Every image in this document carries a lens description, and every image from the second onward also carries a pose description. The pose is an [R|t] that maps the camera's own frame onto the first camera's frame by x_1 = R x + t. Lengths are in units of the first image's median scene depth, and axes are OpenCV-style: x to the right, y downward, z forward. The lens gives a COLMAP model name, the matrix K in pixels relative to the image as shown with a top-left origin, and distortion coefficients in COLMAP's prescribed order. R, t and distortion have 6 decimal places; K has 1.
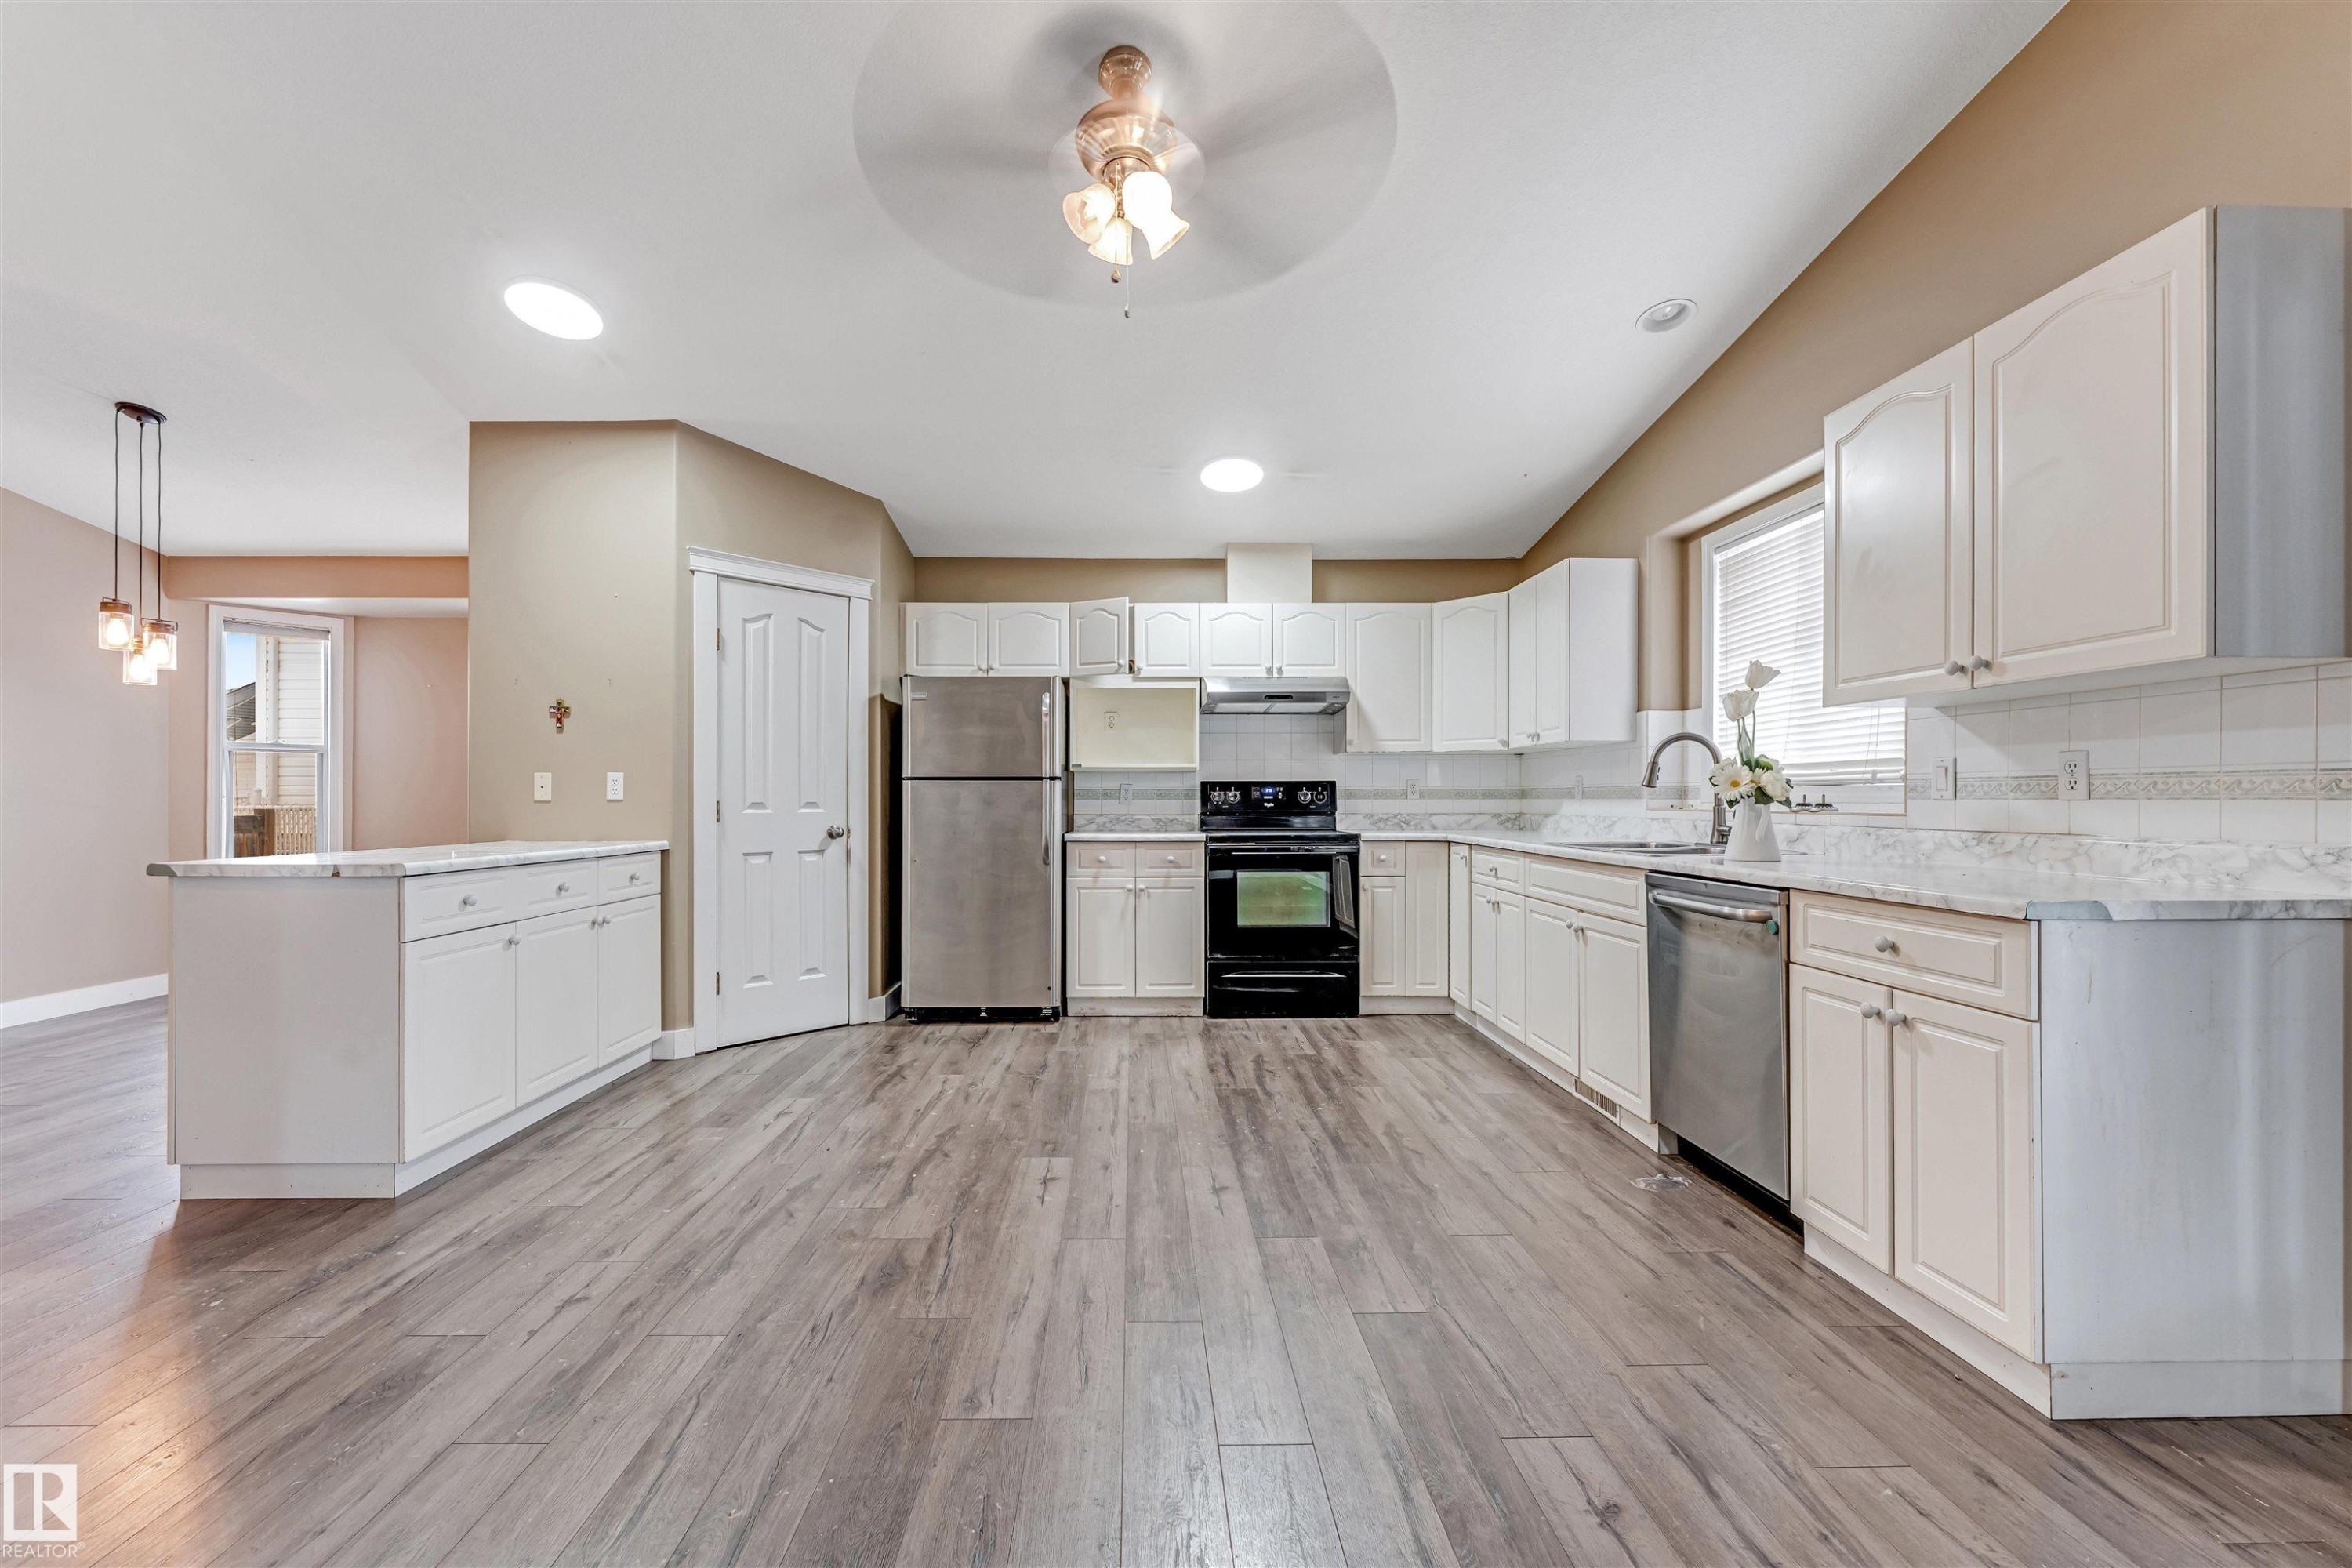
lens RADIAL K [[945.5, 0, 1157.1], [0, 945.5, 795.8], [0, 0, 1]] dist [-0.005491, 0.000255]
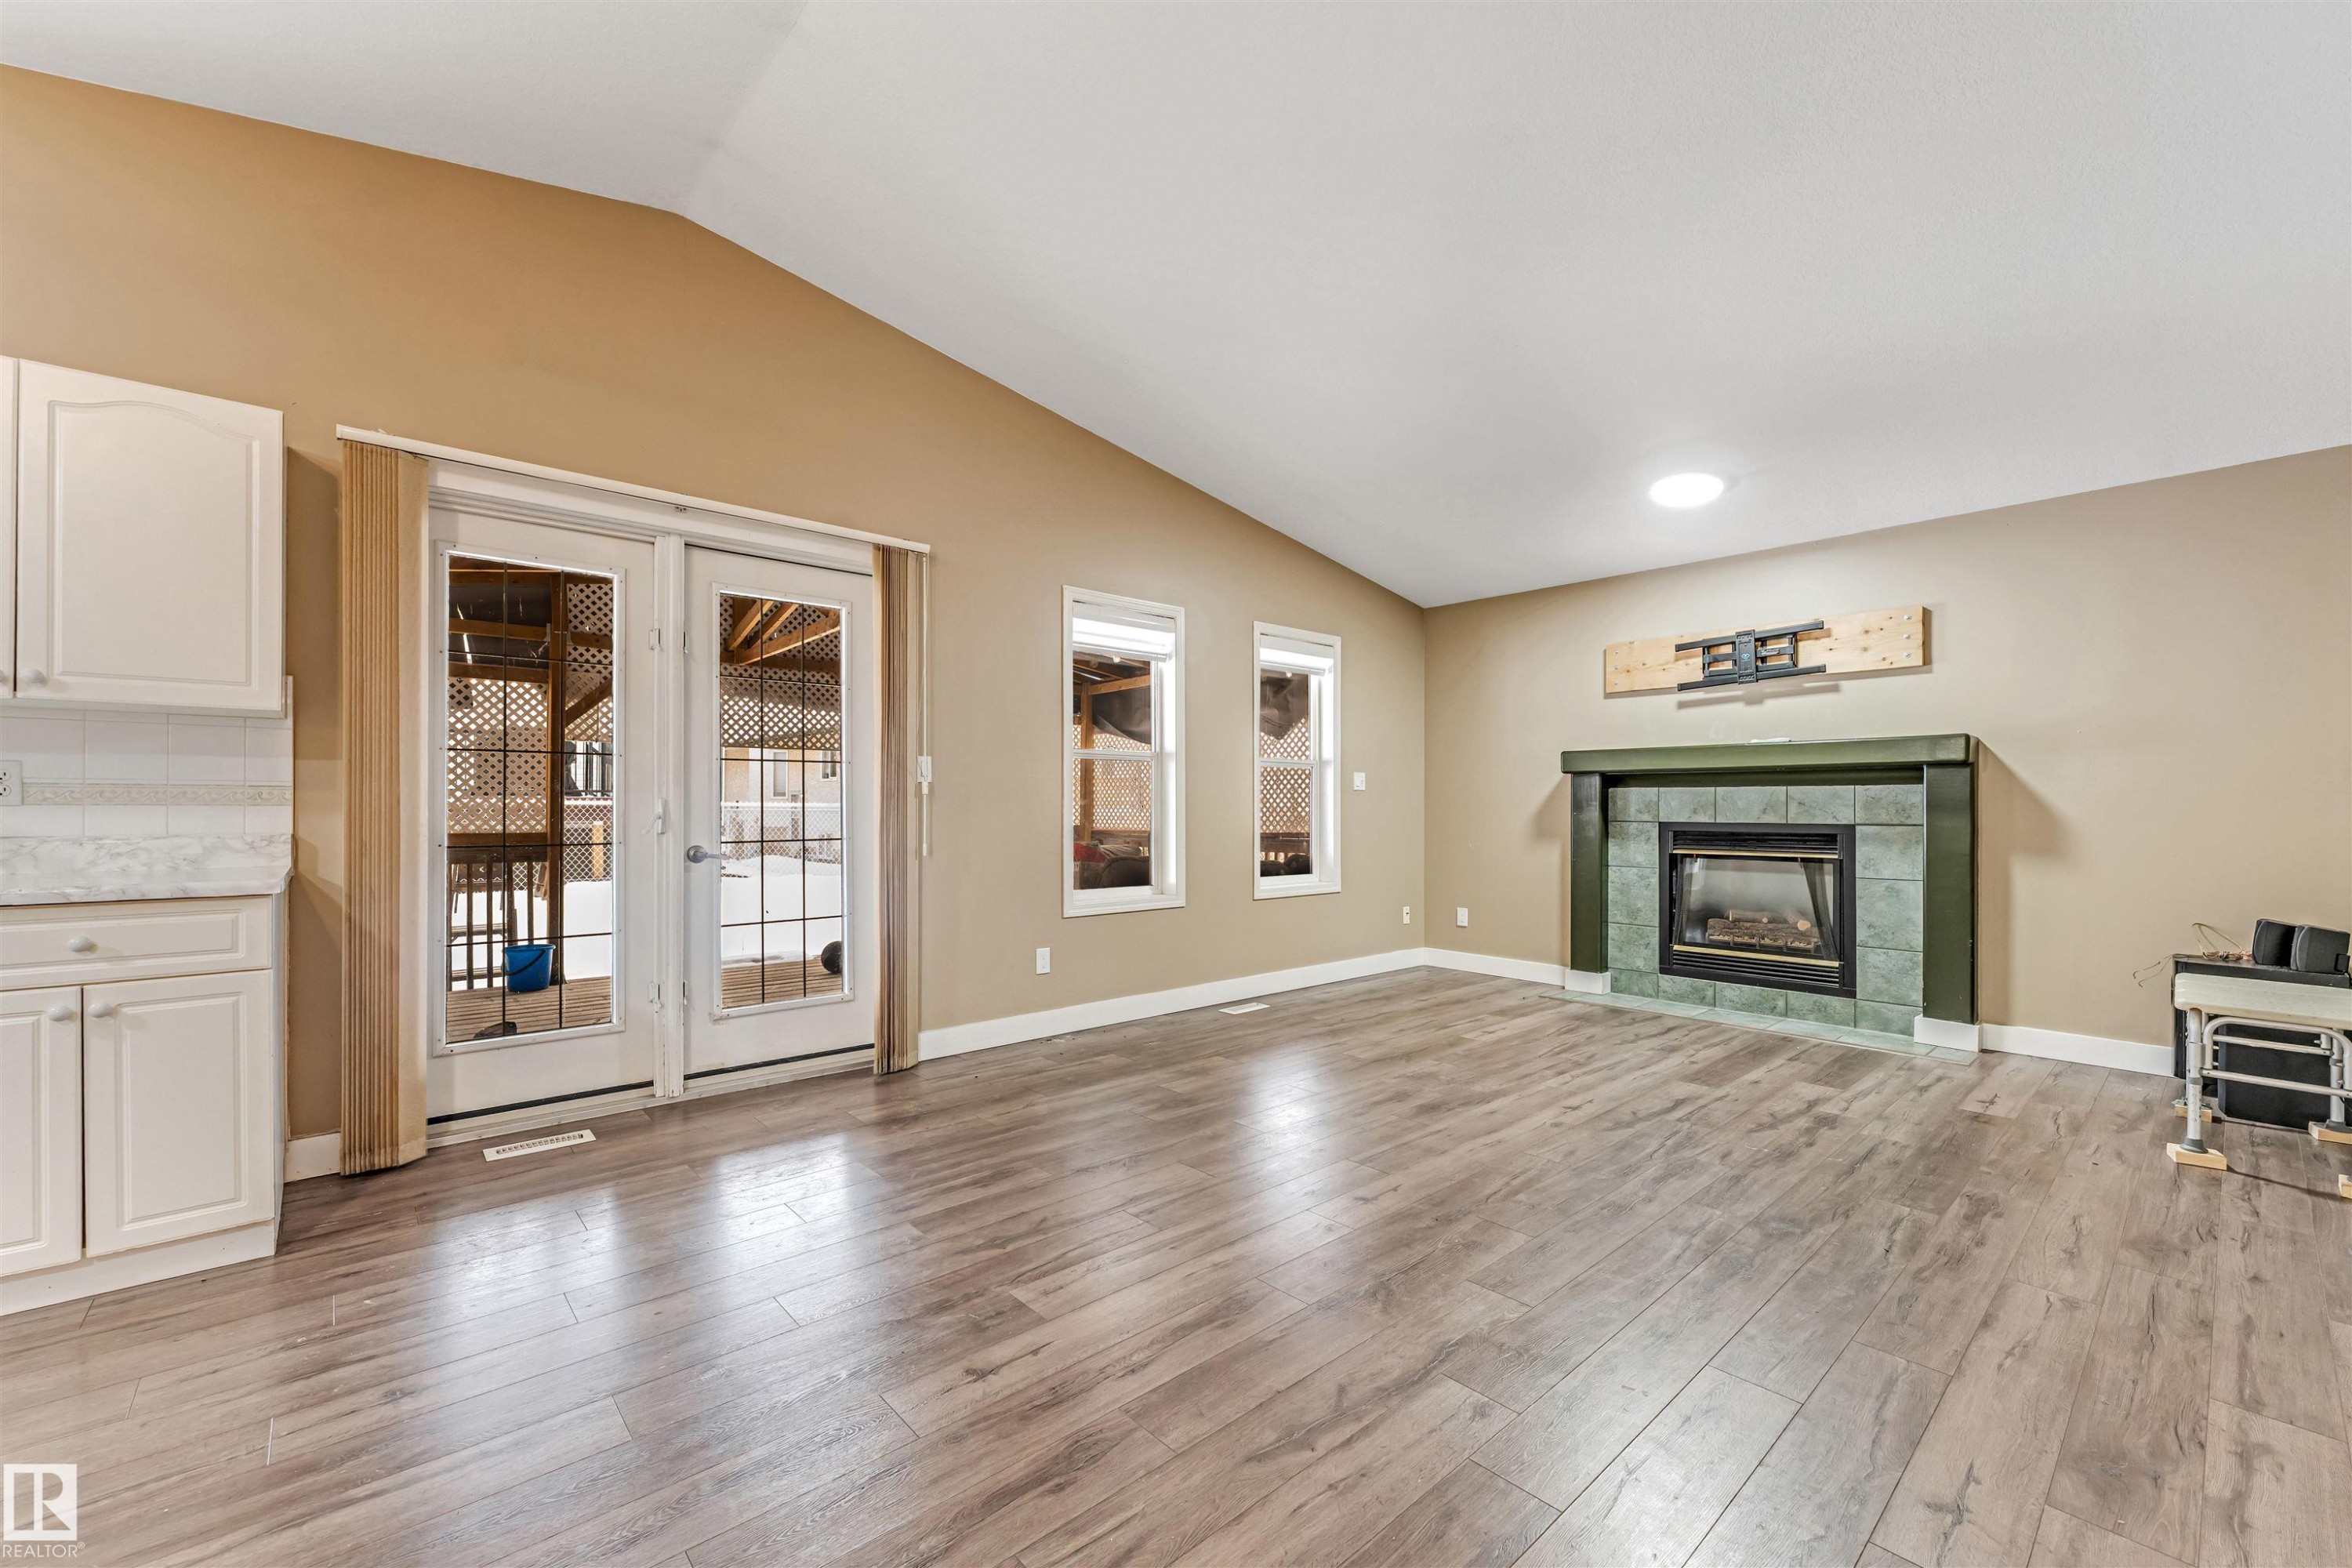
lens RADIAL K [[945.5, 0, 1150.6], [0, 945.5, 803.3], [0, 0, 1]] dist [-0.005491, 0.000255]
pose [[-0.640659, 0.002381, 0.767822, -0.510577], [-0.002533, 0.999983, -0.005214, 0.002815], [-0.767822, -0.005286, -0.640642, 0.493720]]
